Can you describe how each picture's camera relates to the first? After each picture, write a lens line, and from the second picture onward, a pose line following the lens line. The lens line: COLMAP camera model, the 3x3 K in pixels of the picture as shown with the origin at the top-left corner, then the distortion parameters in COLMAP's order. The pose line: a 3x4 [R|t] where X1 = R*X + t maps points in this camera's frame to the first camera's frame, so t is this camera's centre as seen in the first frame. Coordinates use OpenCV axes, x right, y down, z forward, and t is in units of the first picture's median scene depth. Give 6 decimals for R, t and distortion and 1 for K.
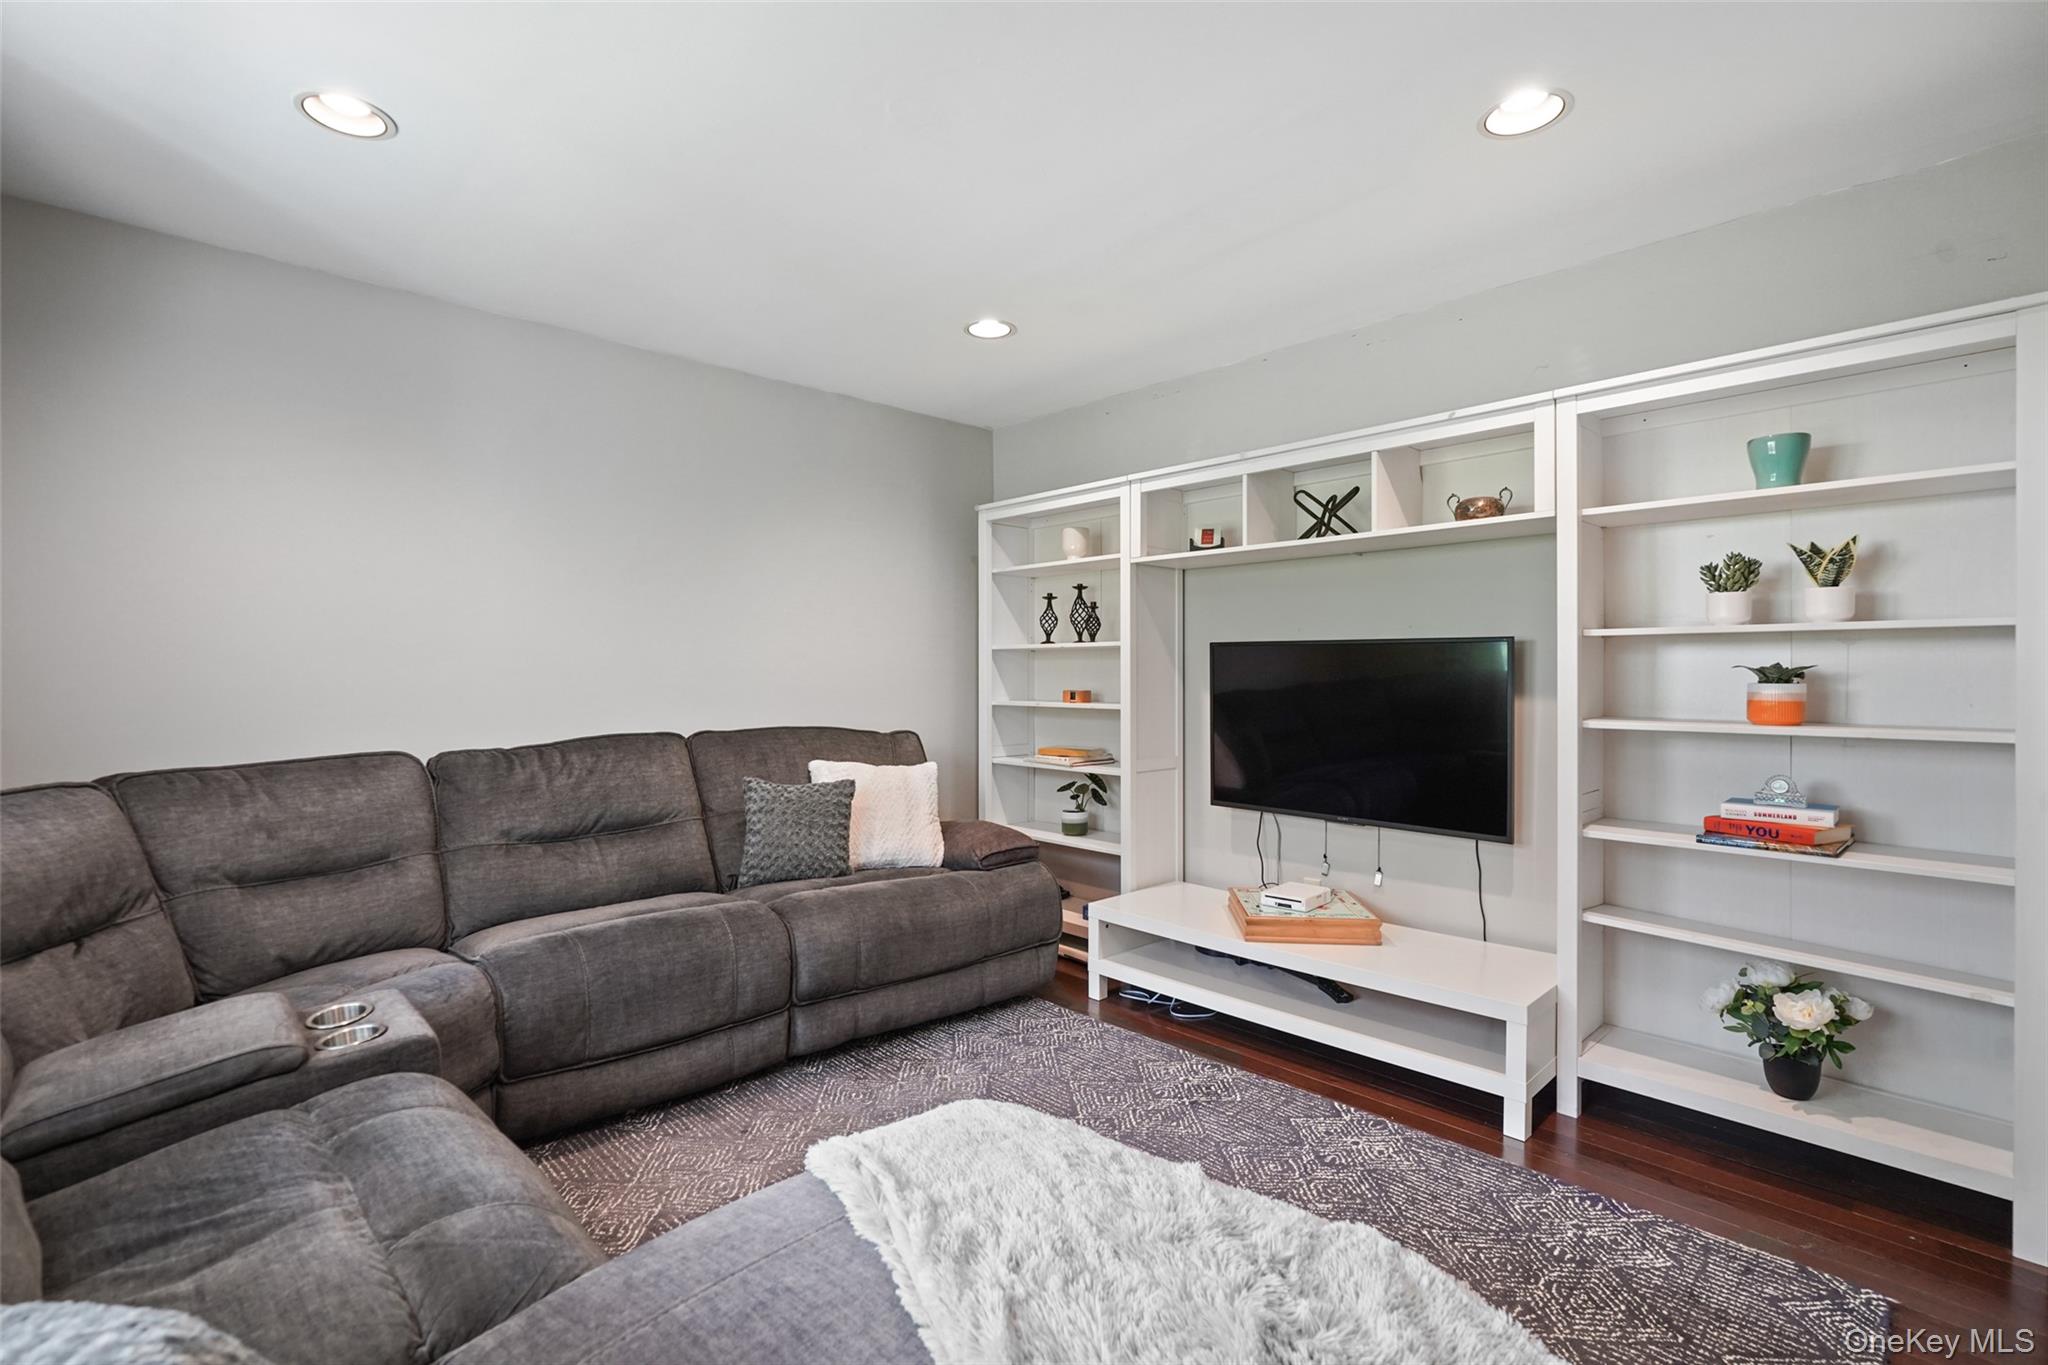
lens RADIAL K [[940.4, 0, 1013.8], [0, 940.4, 684.3], [0, 0, 1]] dist [-0.008955, 0.004198]
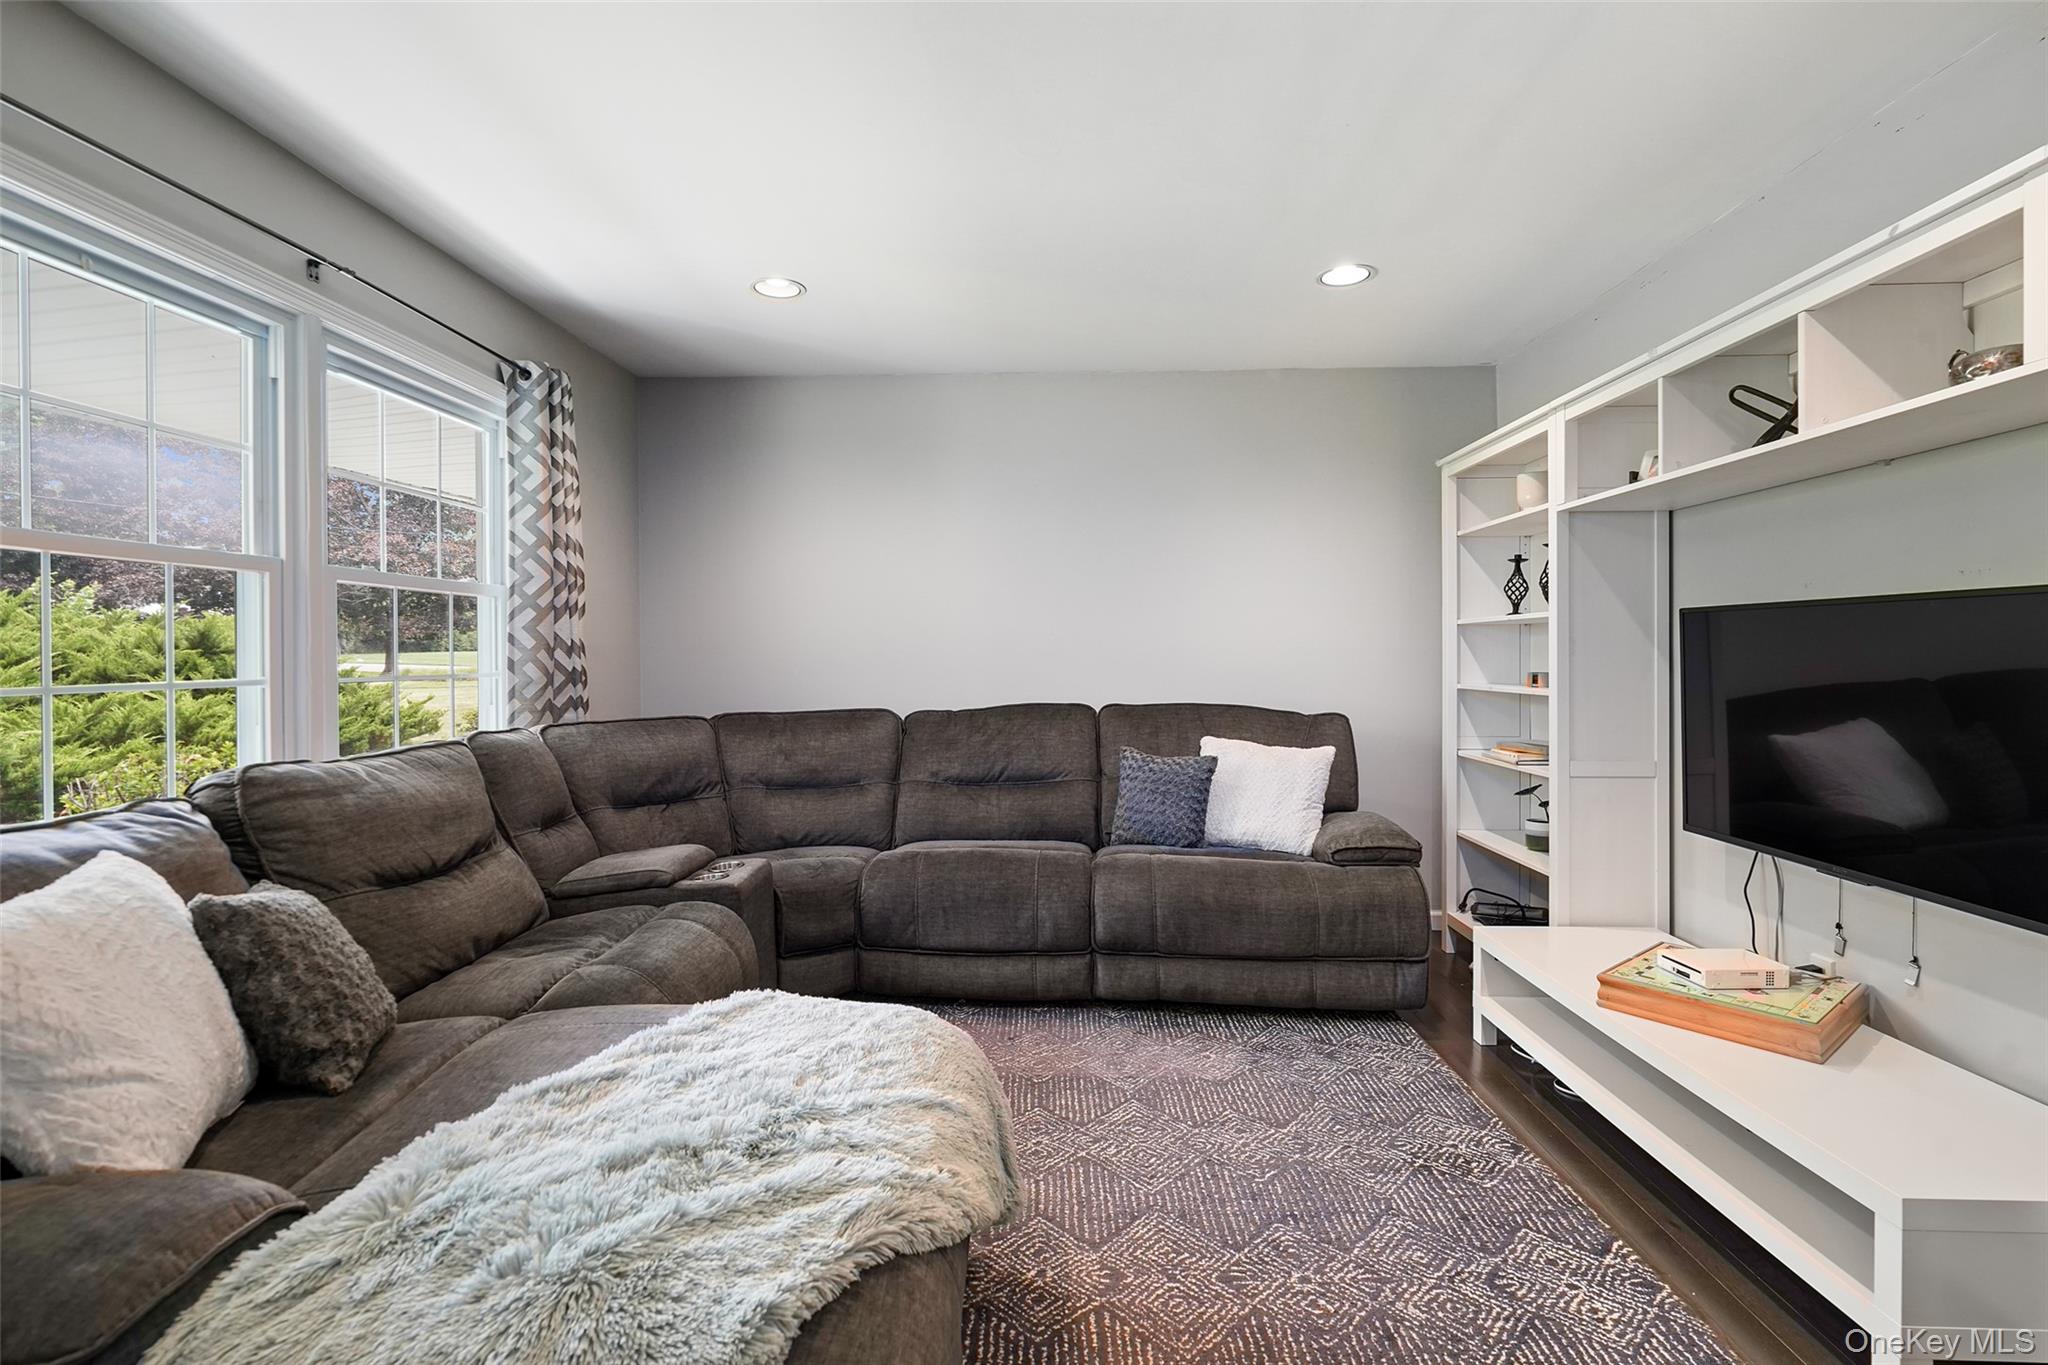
lens RADIAL K [[940.4, 0, 958.1], [0, 940.4, 667.0], [0, 0, 1]] dist [-0.008955, 0.004198]
pose [[0.688322, 0.007165, -0.725370, 0.428811], [-0.005625, 0.999974, 0.004539, 0.001549], [0.725384, 0.000956, 0.688344, 0.109654]]
